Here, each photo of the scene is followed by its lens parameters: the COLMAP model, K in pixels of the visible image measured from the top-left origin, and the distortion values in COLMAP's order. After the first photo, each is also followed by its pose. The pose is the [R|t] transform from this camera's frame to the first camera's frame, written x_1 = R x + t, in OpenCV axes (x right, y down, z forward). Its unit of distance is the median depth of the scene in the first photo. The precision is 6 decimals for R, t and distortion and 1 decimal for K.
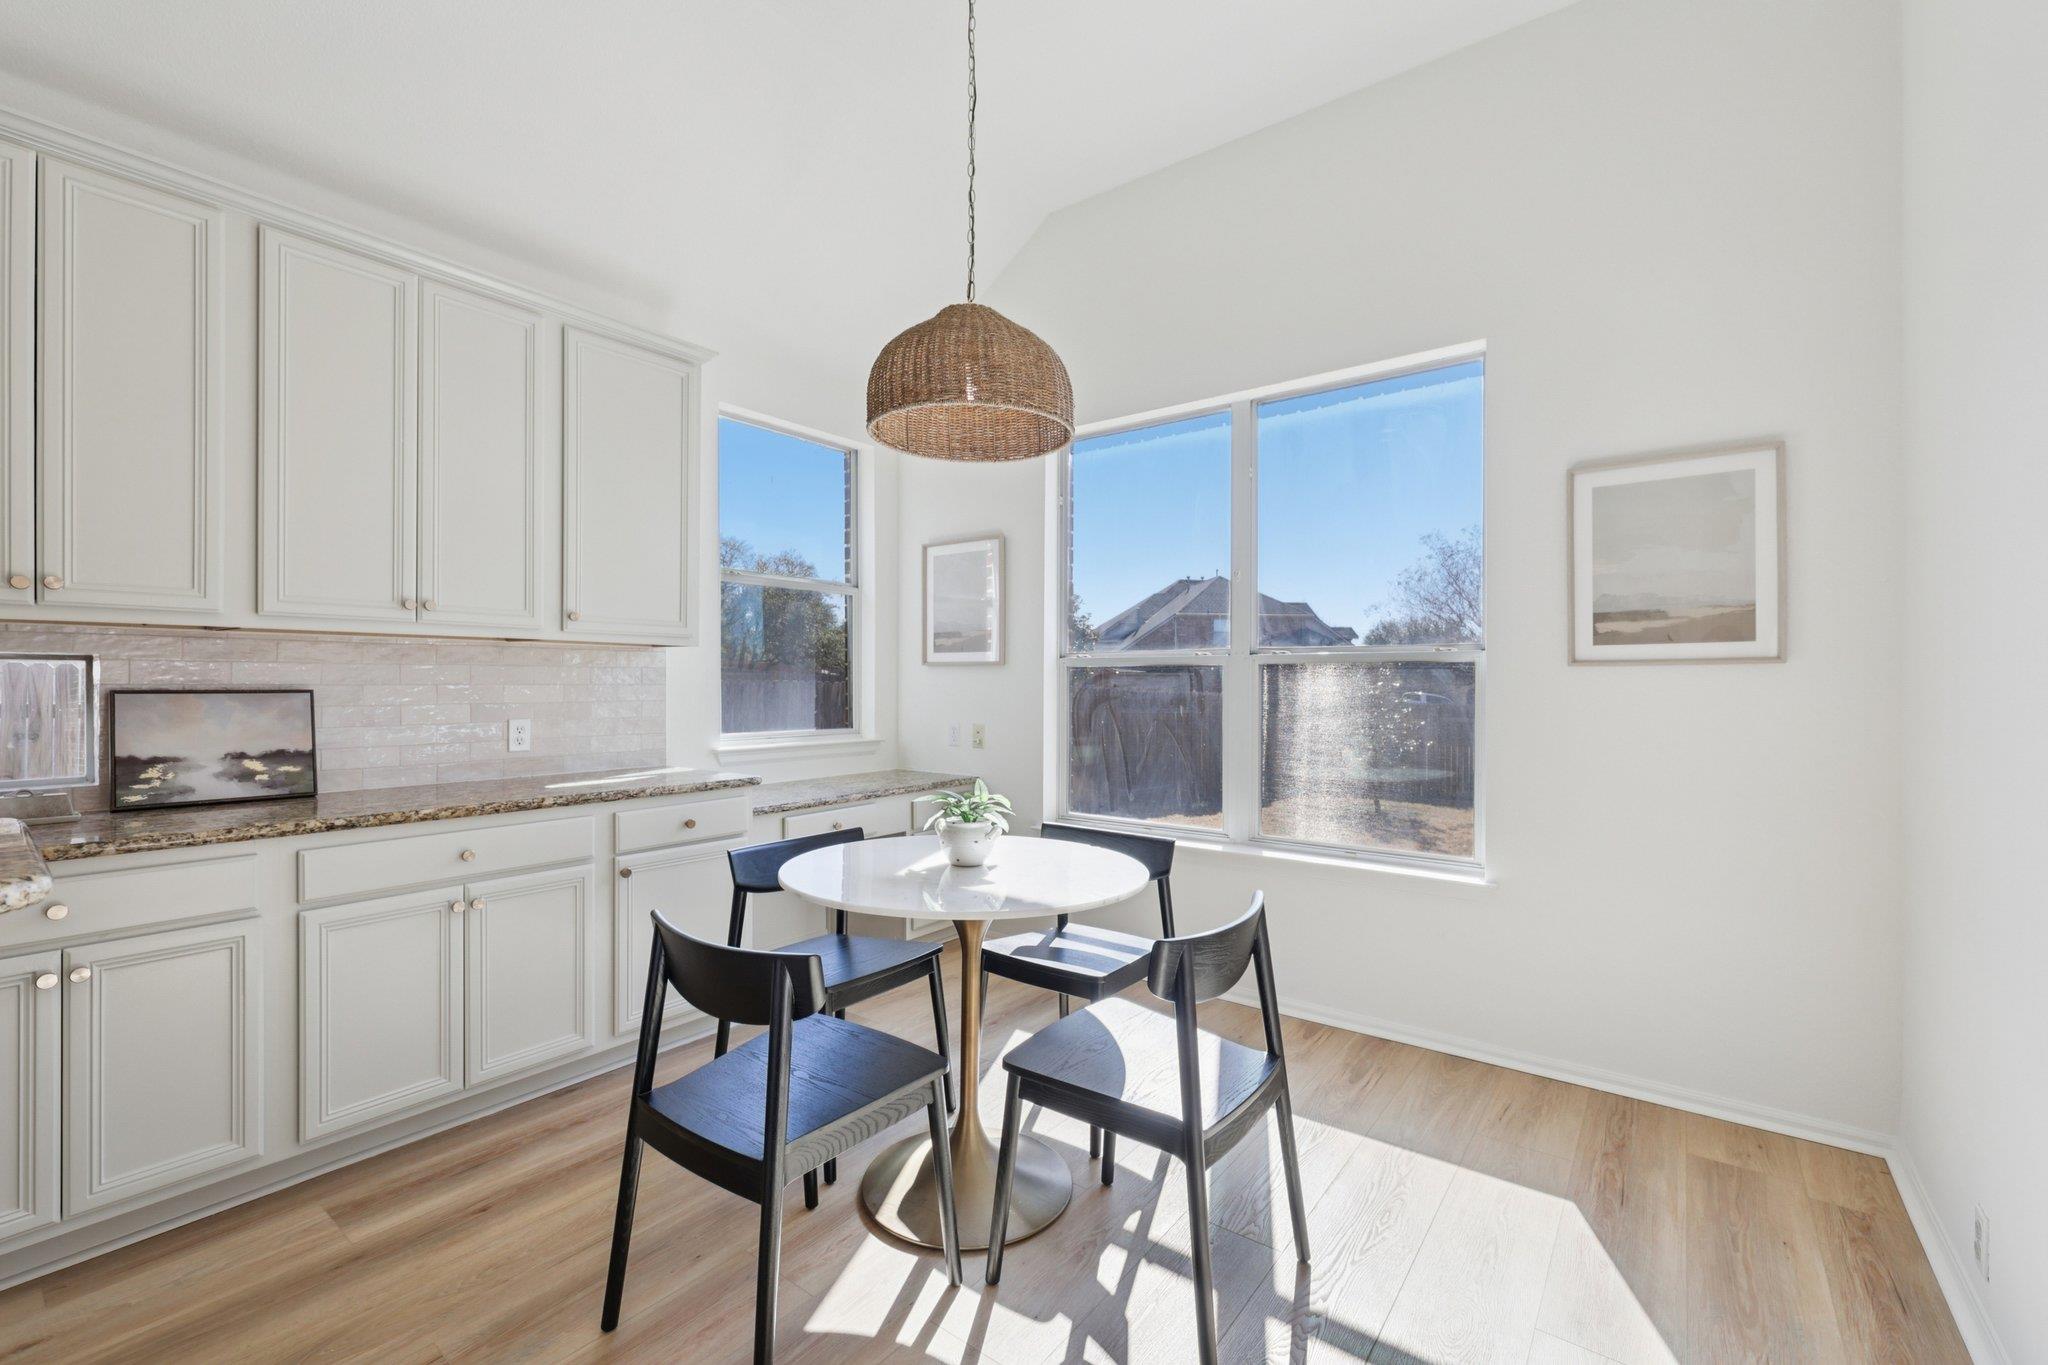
lens RADIAL K [[862.8, 0, 1027.6], [0, 862.8, 686.1], [0, 0, 1]] dist [-0.001655, 0.000428]
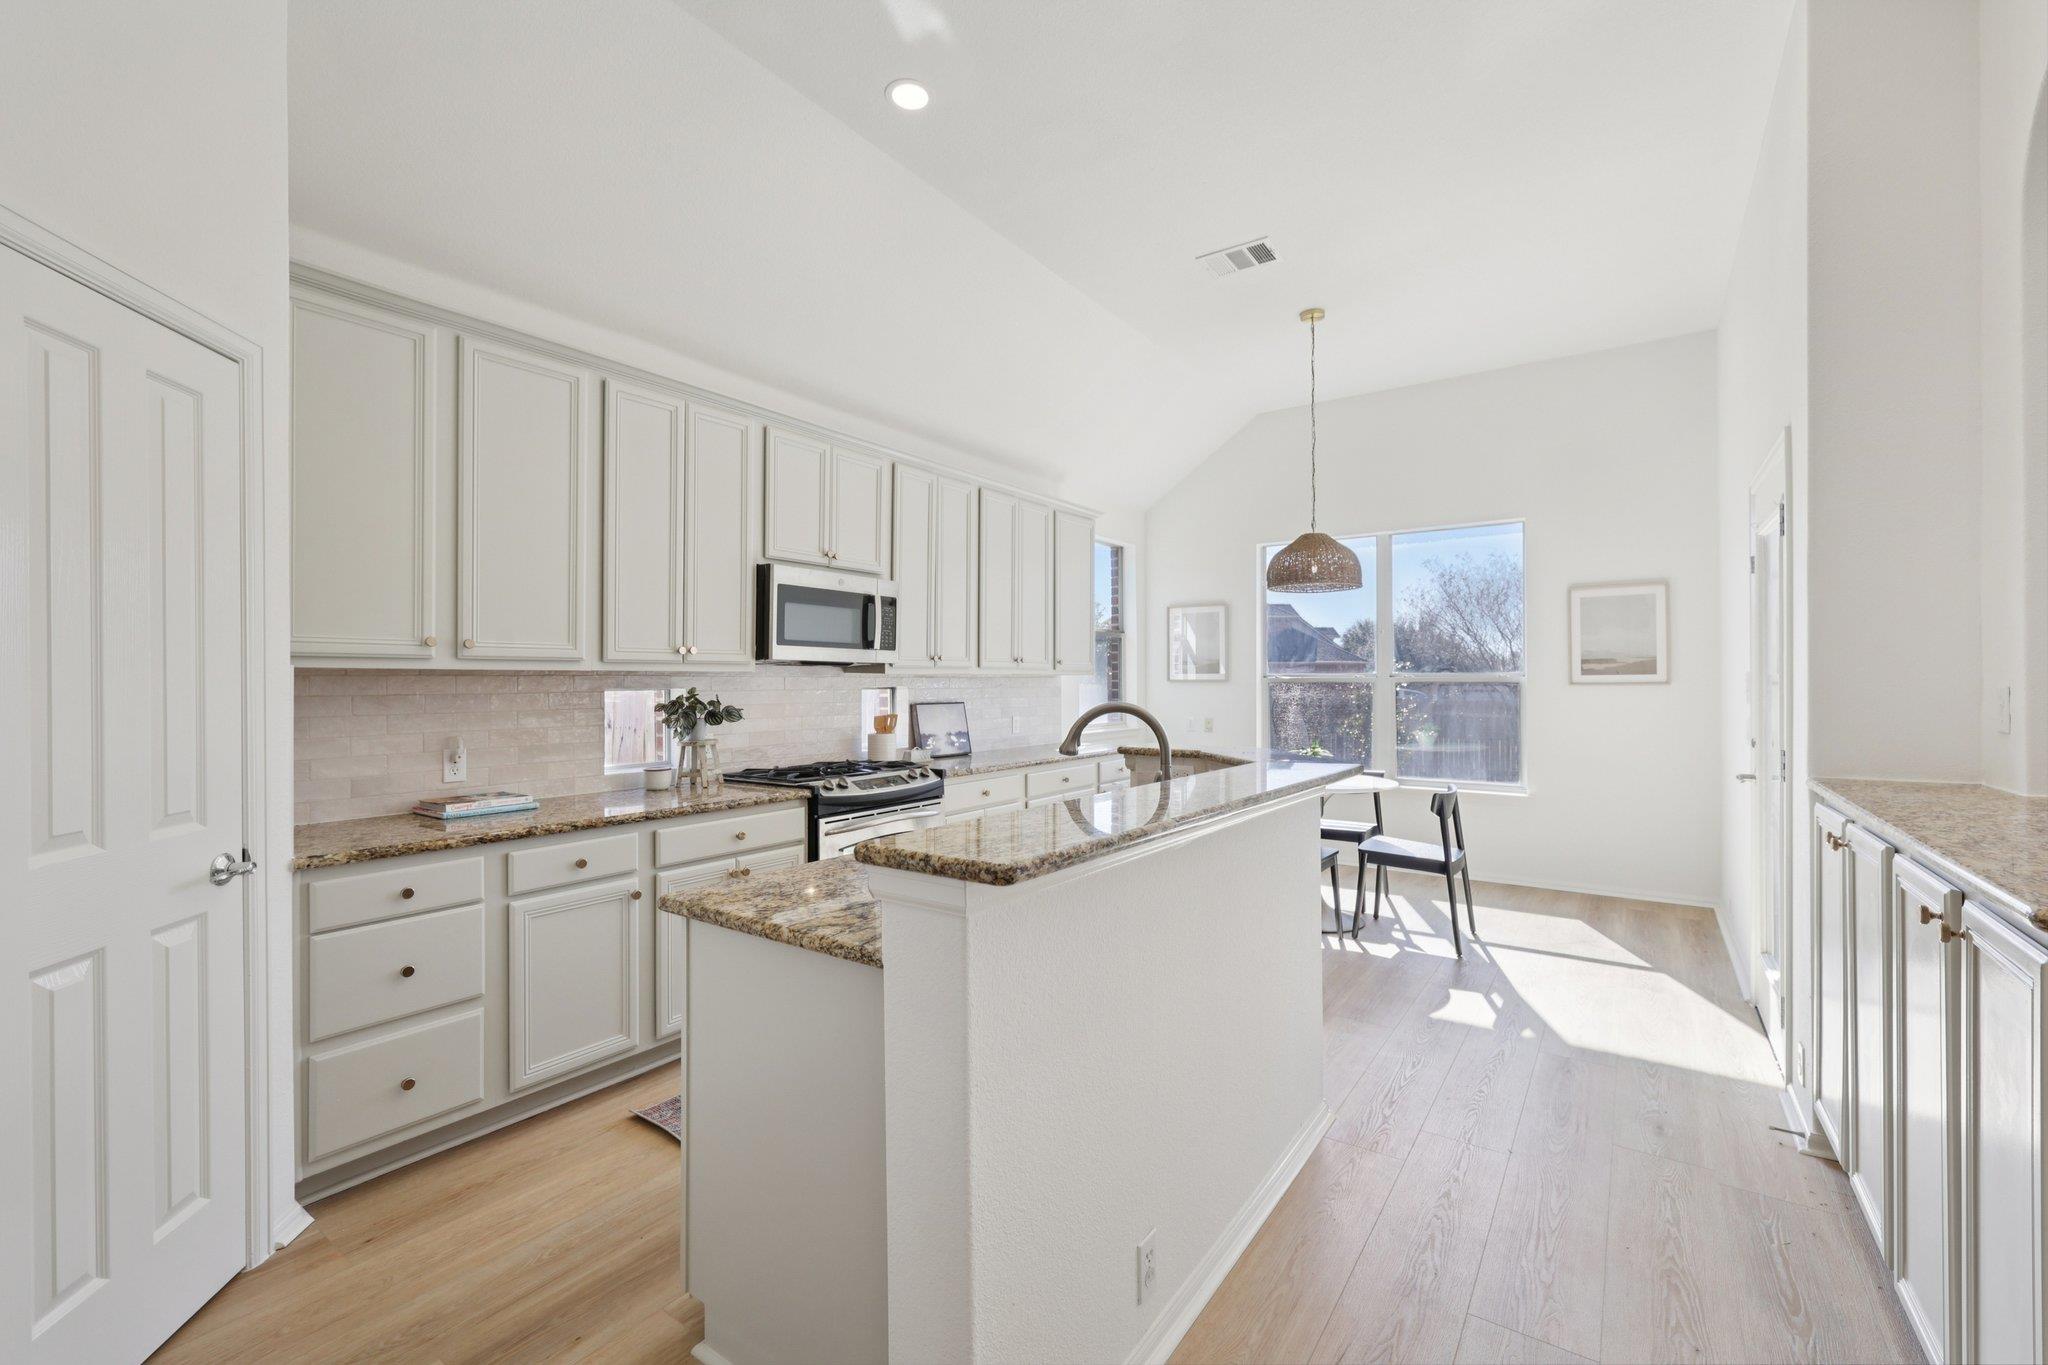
lens RADIAL K [[862.8, 0, 1029.1], [0, 862.8, 676.8], [0, 0, 1]] dist [-0.001655, 0.000428]
pose [[0.999399, -0.005757, 0.034171, -0.736024], [0.006001, 0.999957, -0.007041, -0.038424], [-0.034129, 0.007242, 0.999391, -1.017560]]
